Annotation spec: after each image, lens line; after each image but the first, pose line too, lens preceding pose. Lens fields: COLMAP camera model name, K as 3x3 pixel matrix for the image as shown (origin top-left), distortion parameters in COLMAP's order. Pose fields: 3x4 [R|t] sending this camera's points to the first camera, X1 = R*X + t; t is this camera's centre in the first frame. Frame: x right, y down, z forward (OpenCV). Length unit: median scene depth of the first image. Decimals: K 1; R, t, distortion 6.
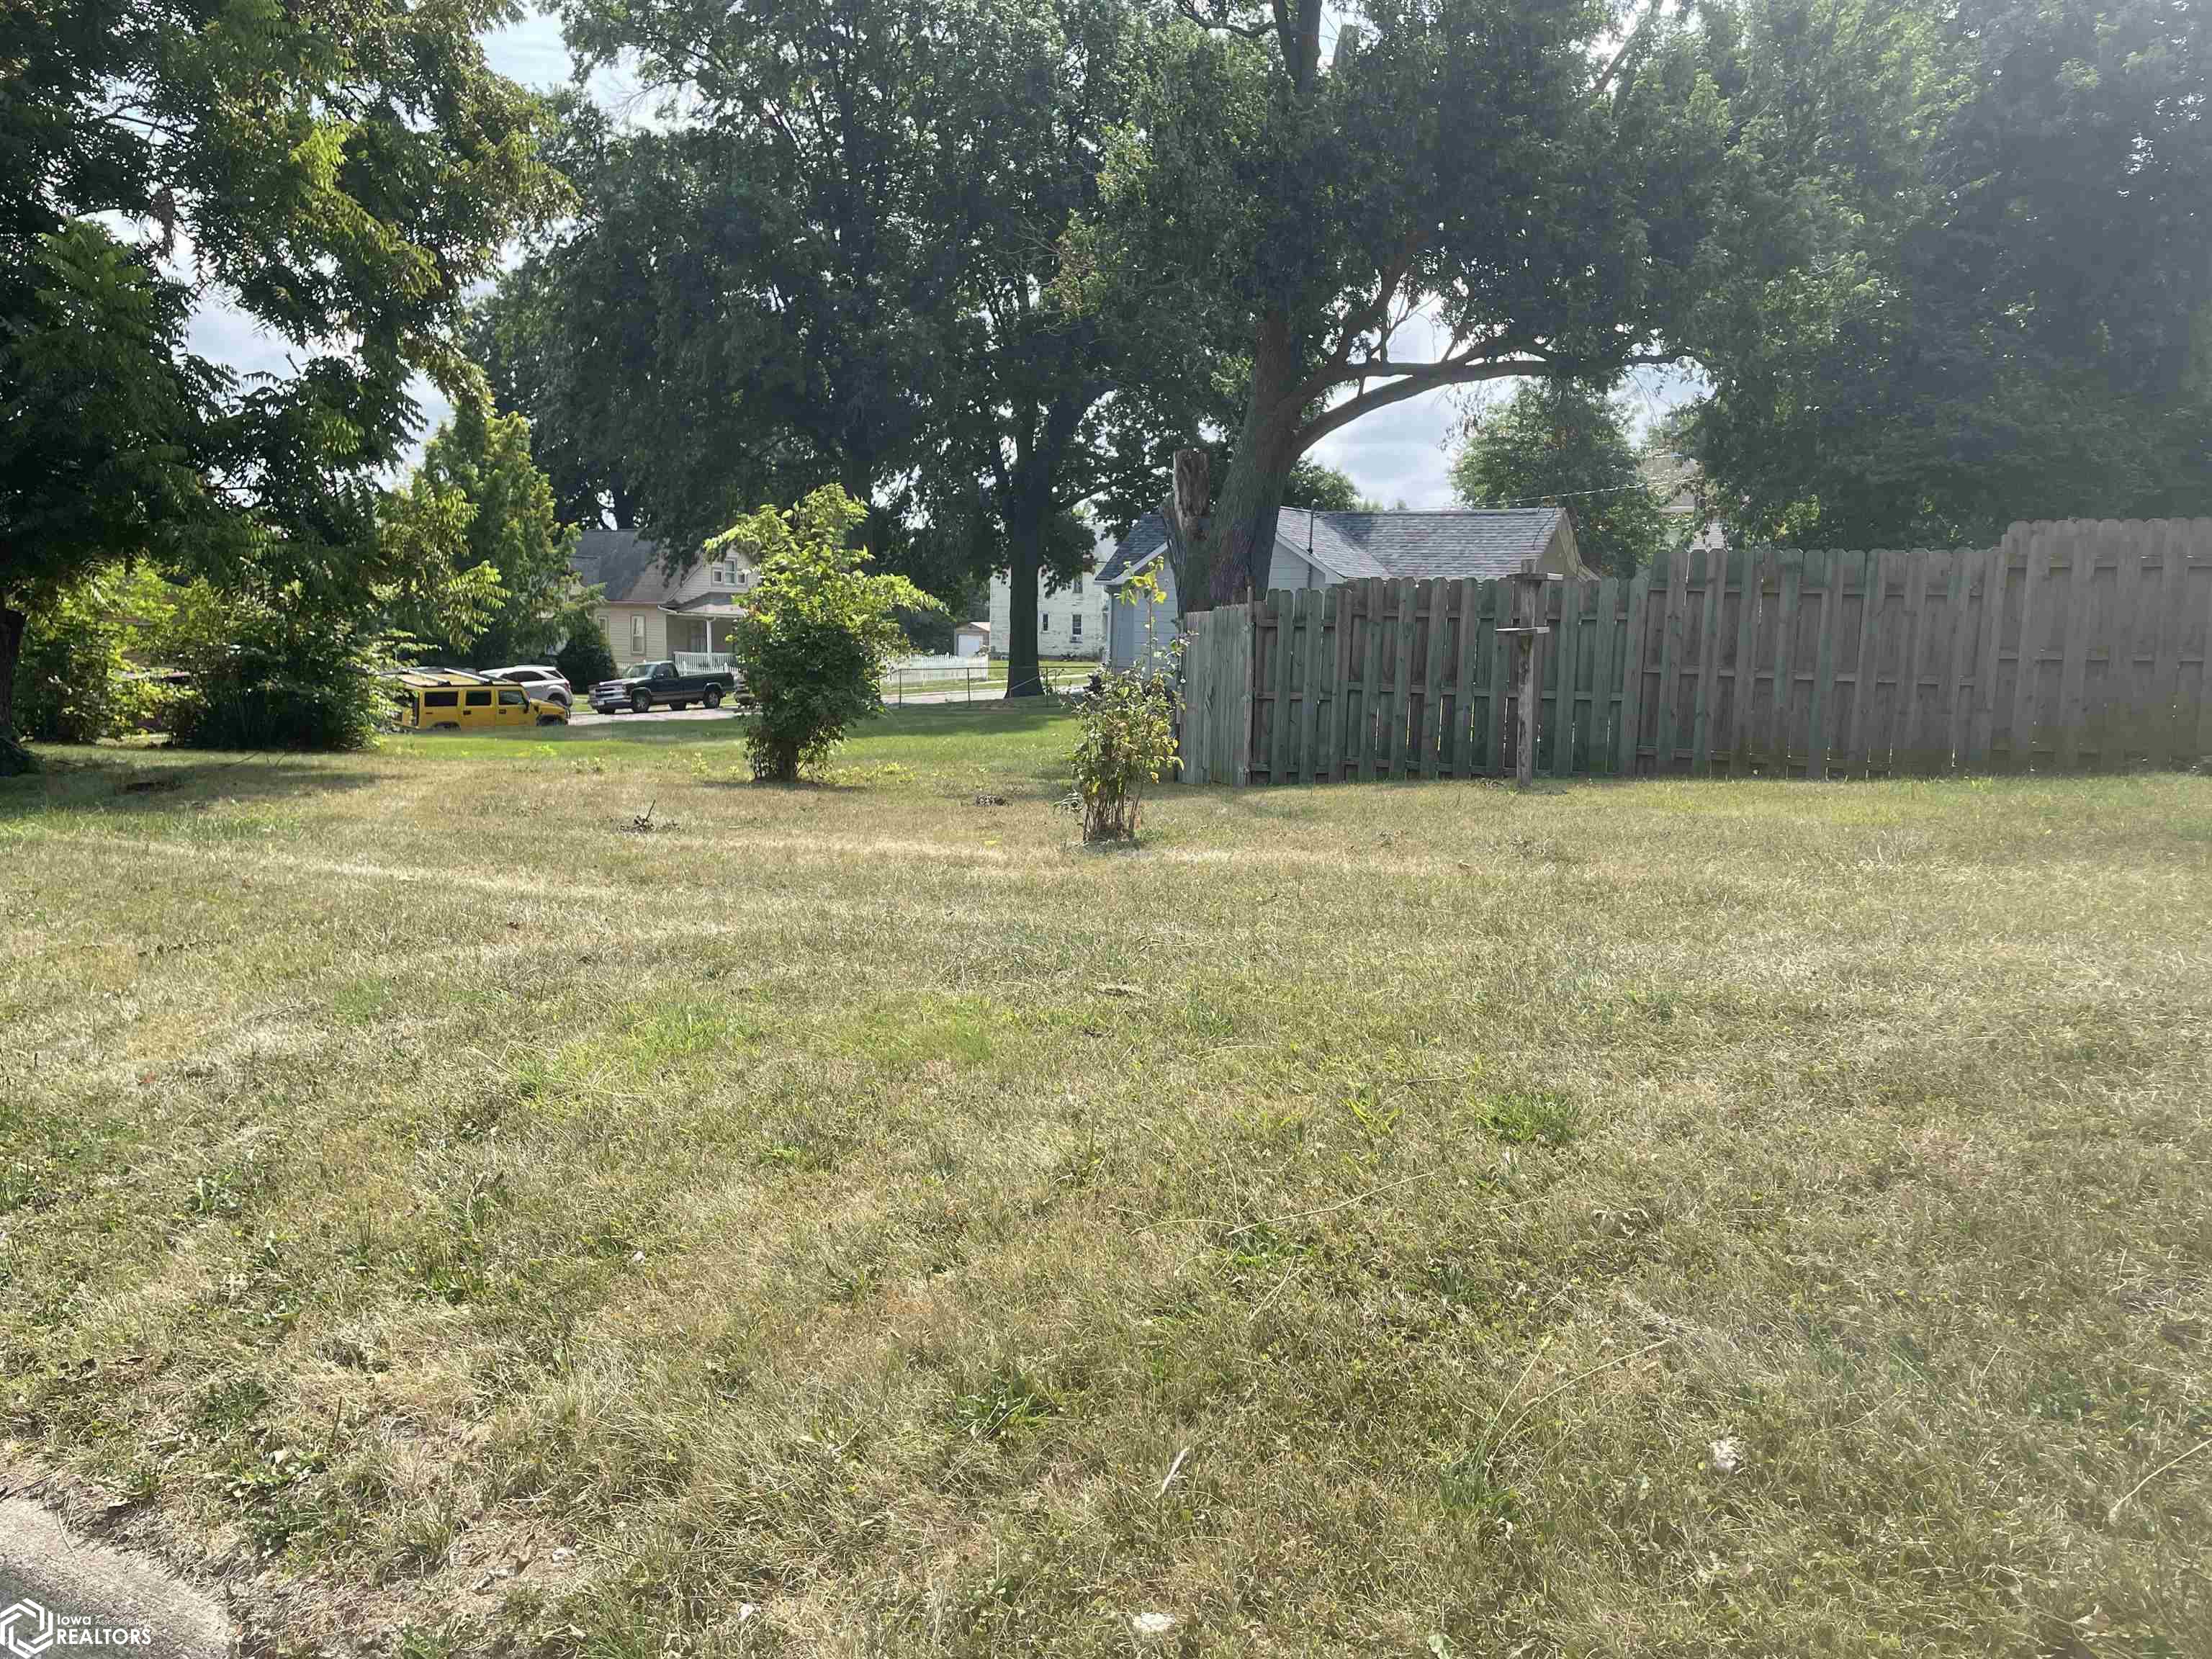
lens RADIAL K [[1655.4, 0, 1091.7], [0, 1655.4, 835.3], [0, 0, 1]] dist [0.076203, -0.087247]
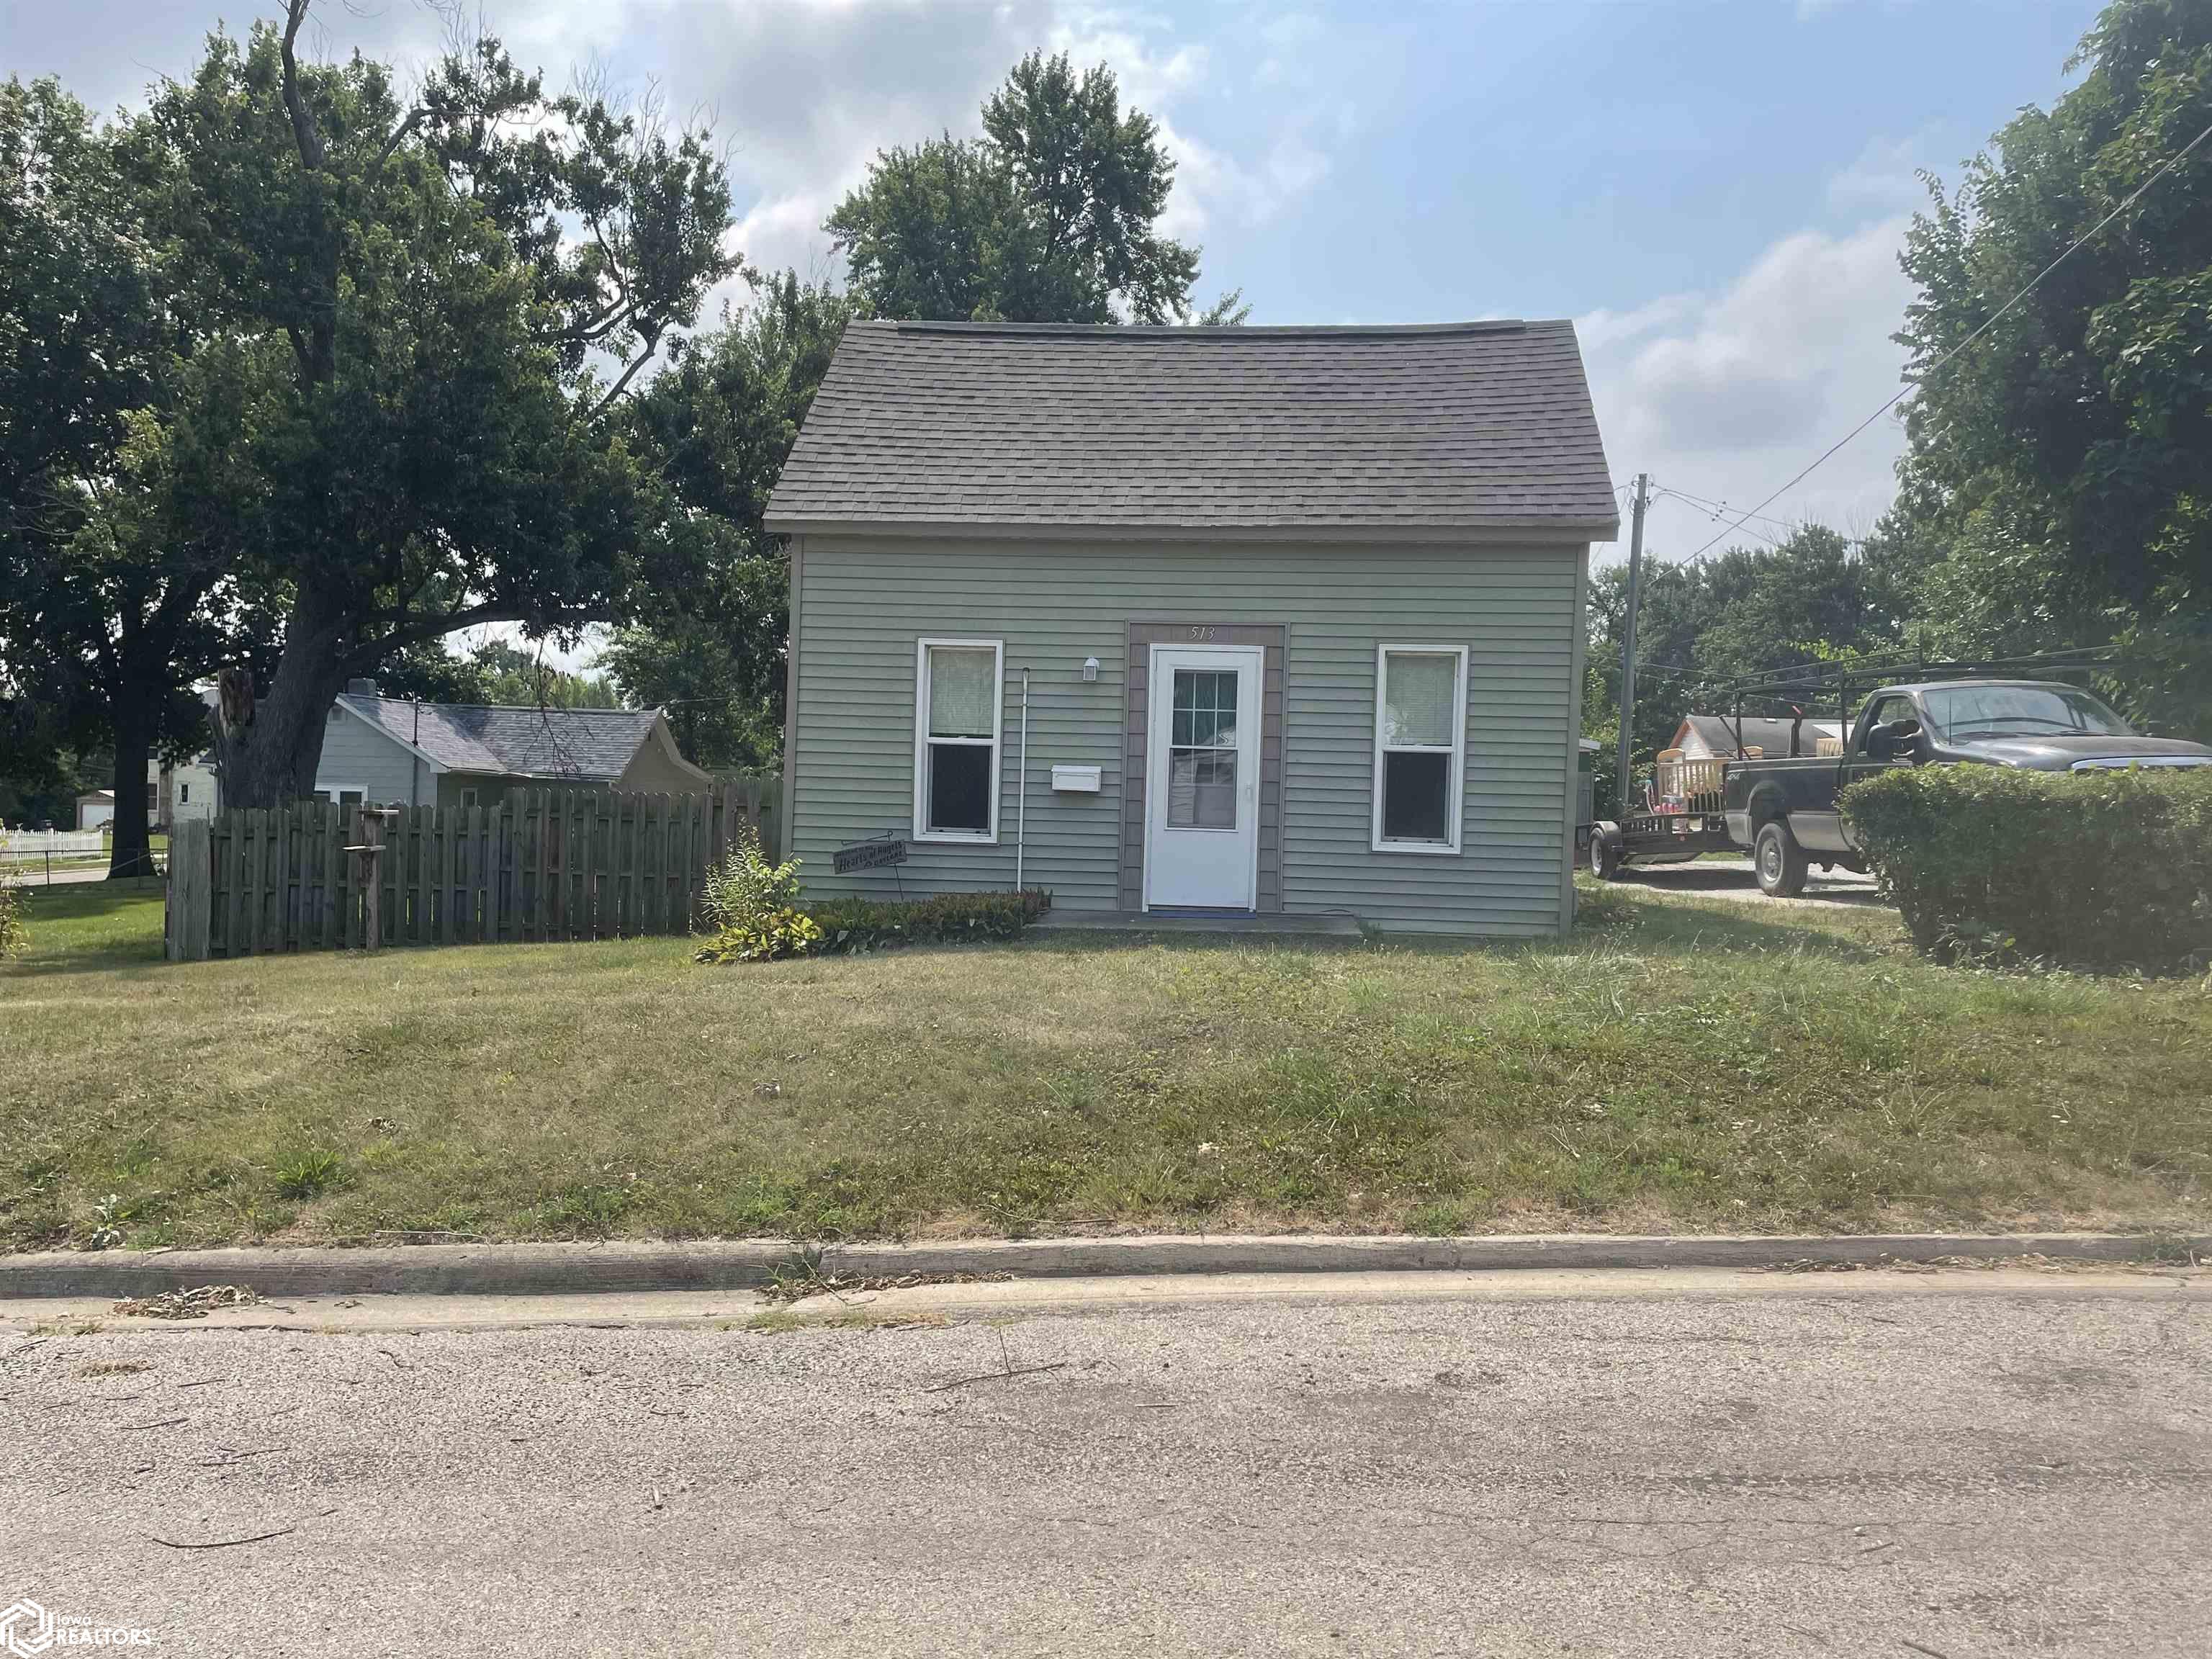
lens RADIAL K [[1655.4, 0, 1122.1], [0, 1655.4, 830.5], [0, 0, 1]] dist [0.076203, -0.087247]
pose [[0.894958, -0.004474, 0.446129, 0.055953], [0.049875, 0.994685, -0.090078, 0.008681], [-0.443355, 0.102867, 0.890424, -0.182078]]
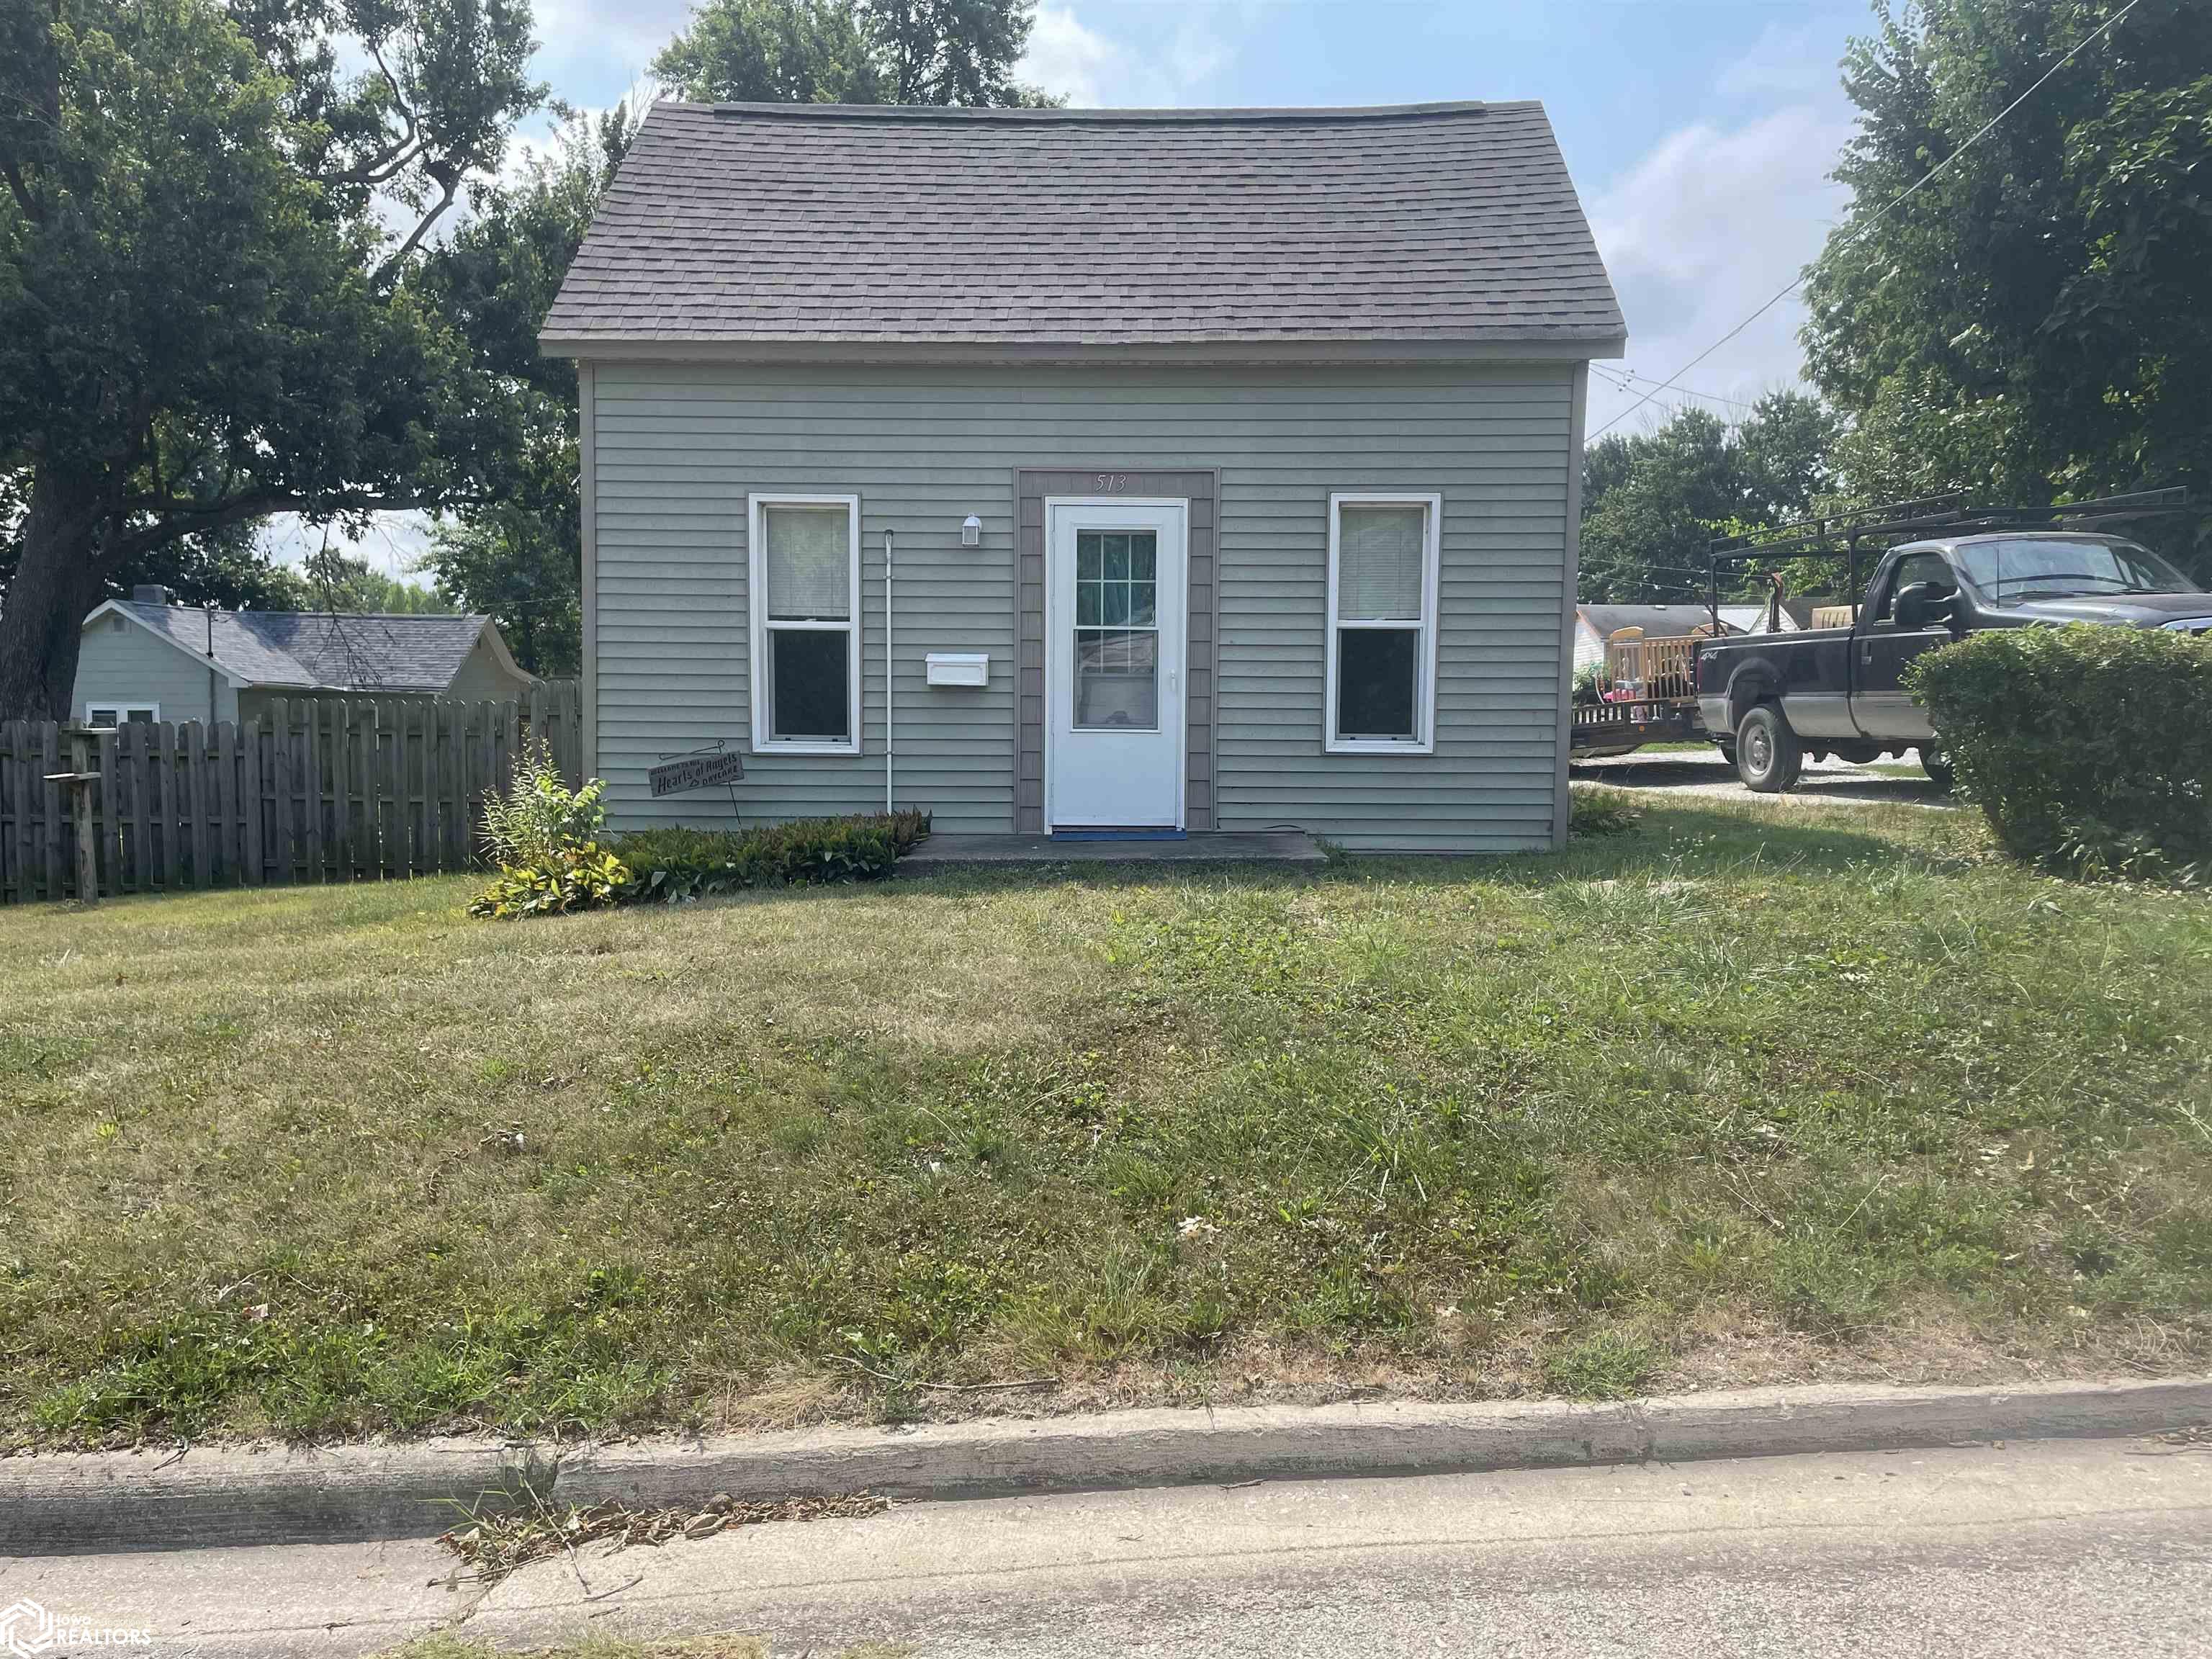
lens RADIAL K [[1655.4, 0, 1117.5], [0, 1655.4, 839.8], [0, 0, 1]] dist [0.076203, -0.087247]
pose [[0.859663, -0.056738, 0.507701, 0.082083], [0.078979, 0.996626, -0.022354, 0.002975], [-0.504720, 0.059315, 0.861243, -0.122524]]
